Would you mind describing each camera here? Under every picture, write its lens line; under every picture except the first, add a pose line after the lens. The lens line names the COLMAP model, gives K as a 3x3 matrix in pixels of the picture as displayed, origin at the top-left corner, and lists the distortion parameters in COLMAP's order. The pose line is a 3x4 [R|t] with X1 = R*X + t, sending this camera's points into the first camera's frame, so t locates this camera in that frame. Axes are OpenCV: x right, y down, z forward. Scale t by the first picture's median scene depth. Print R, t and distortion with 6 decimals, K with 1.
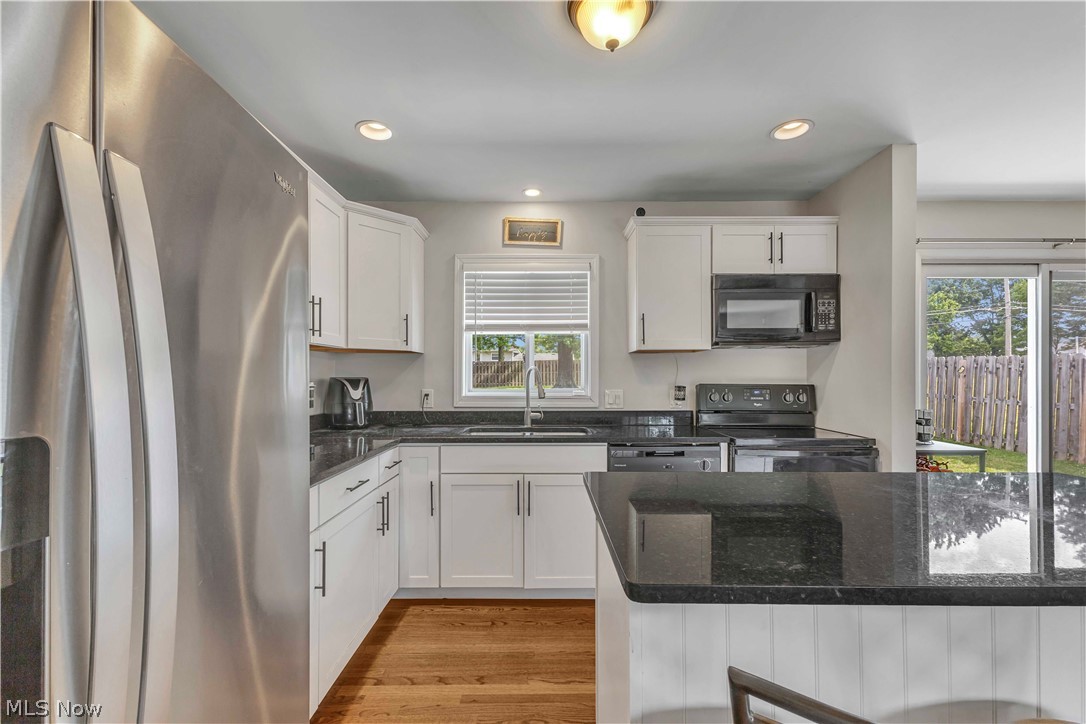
lens RADIAL K [[471.9, 0, 544.9], [0, 471.9, 378.1], [0, 0, 1]] dist [0.001384, 0.000032]
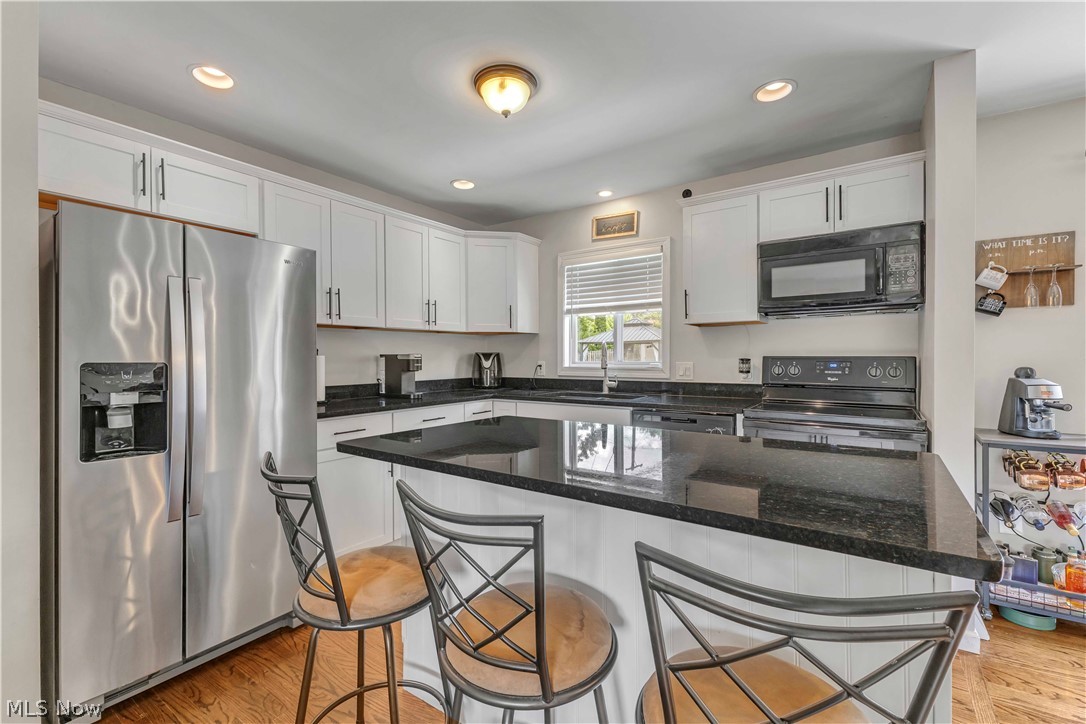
lens RADIAL K [[471.7, 0, 539.5], [0, 471.7, 360.2], [0, 0, 1]] dist [0.003661, 0.000378]
pose [[0.814780, 0.001612, -0.579767, 0.510150], [0.002057, 0.999982, 0.005670, 0.013700], [0.579766, -0.005813, 0.814762, -0.051504]]
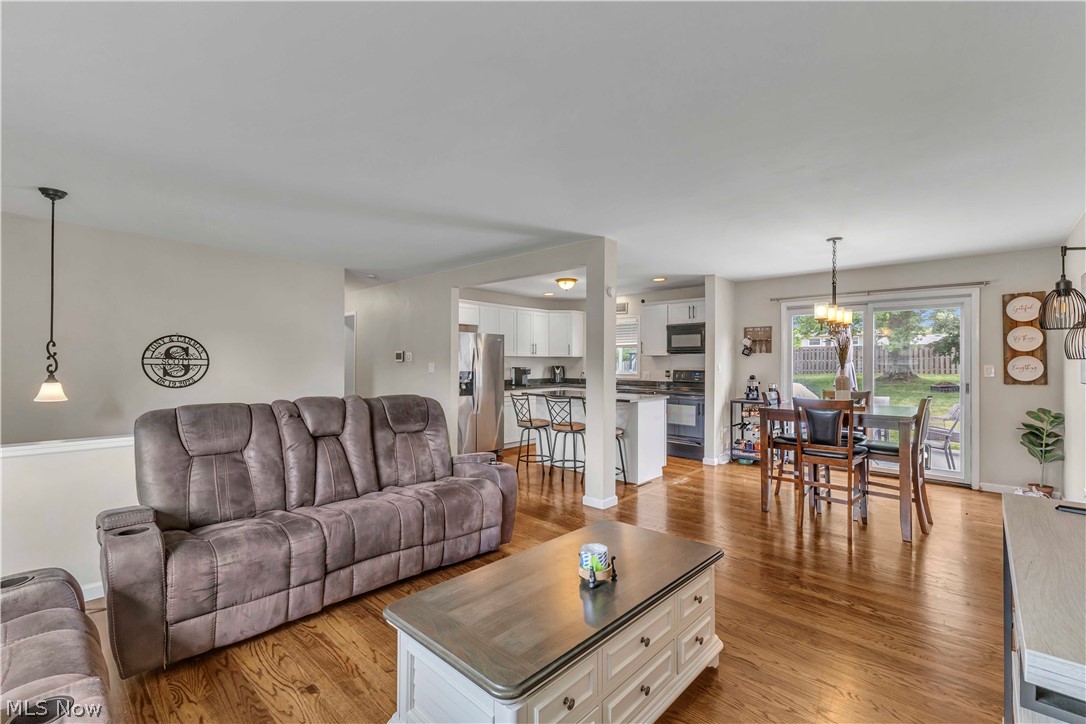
lens RADIAL K [[471.7, 0, 539.5], [0, 471.7, 360.2], [0, 0, 1]] dist [0.003661, 0.000378]
pose [[0.730444, 0.000272, -0.682972, 1.419400], [-0.005465, 0.999970, -0.005446, -0.018564], [0.682950, 0.007710, 0.730424, -1.135720]]
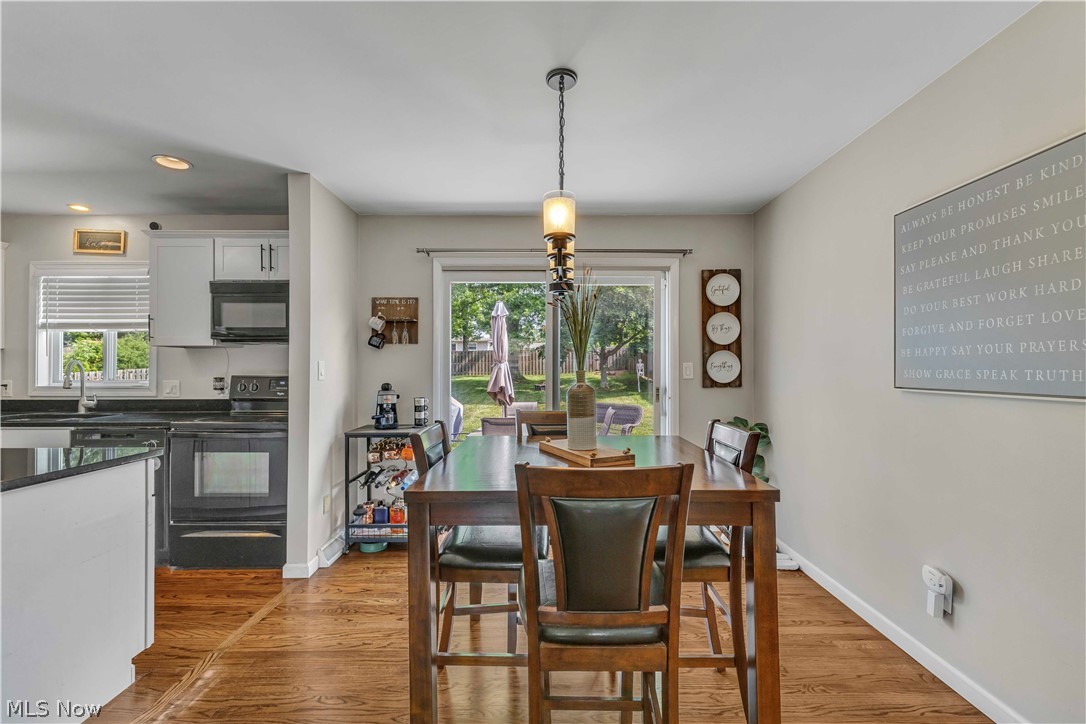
lens RADIAL K [[464.6, 0, 544.4], [0, 464.6, 364.7], [0, 0, 1]] dist [0.002369, -0.000258]
pose [[0.999990, -0.000042, 0.004426, 1.070358], [0.000068, 0.999983, -0.005907, -0.007322], [-0.004426, 0.005907, 0.999973, -0.125625]]
